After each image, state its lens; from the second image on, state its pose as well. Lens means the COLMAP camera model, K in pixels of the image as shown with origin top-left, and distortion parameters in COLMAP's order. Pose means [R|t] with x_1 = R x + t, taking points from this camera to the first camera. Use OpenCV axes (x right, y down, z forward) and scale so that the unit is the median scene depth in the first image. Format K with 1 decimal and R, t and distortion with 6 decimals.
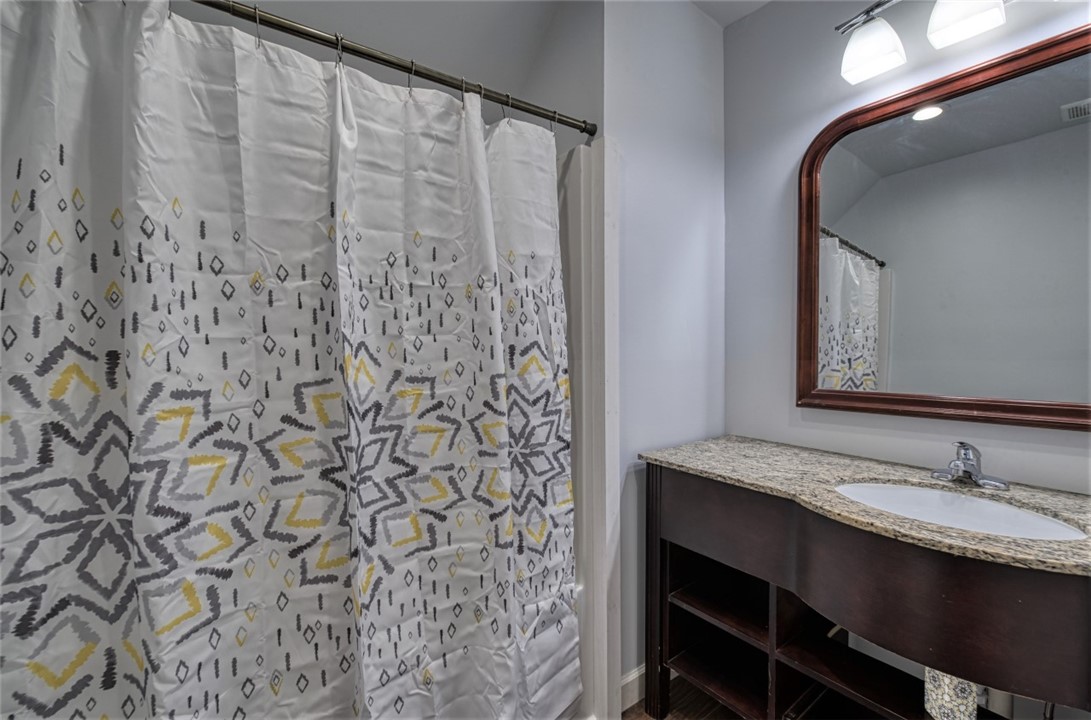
lens RADIAL K [[473.0, 0, 543.7], [0, 473.0, 360.6], [0, 0, 1]] dist [0.006171, -0.002657]
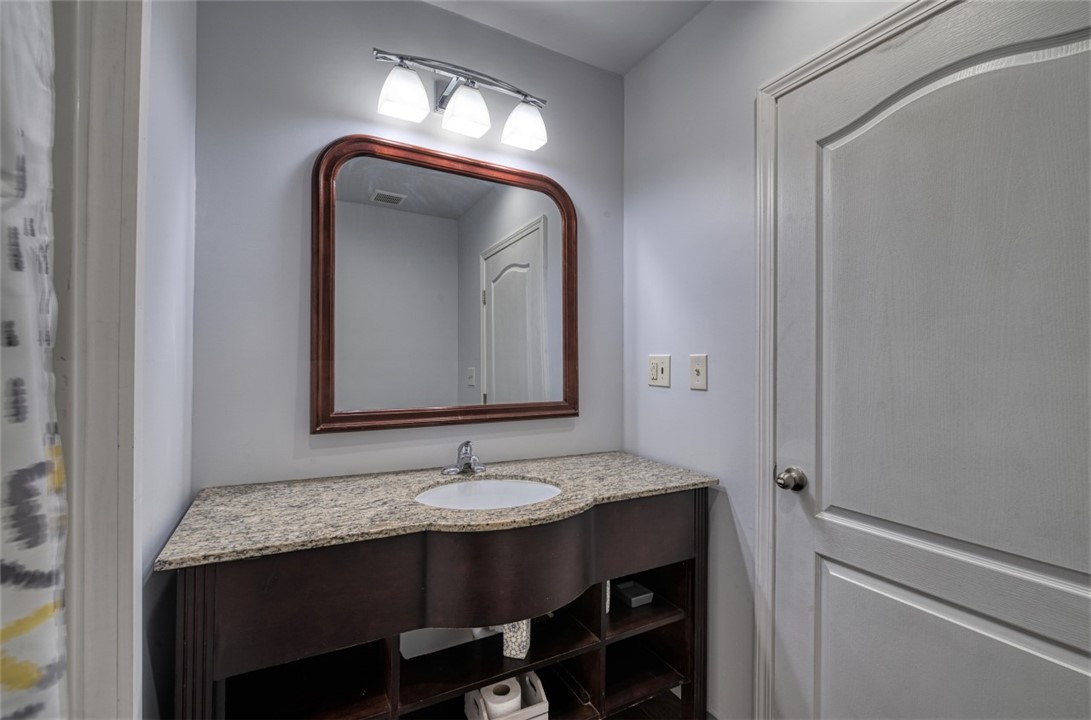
lens RADIAL K [[473.0, 0, 548.9], [0, 473.0, 360.1], [0, 0, 1]] dist [0.006171, -0.002657]
pose [[0.138227, 0.006686, 0.990378, -0.372907], [0.013017, 0.999879, -0.008567, -0.037040], [-0.990315, 0.014076, 0.138123, 0.591086]]
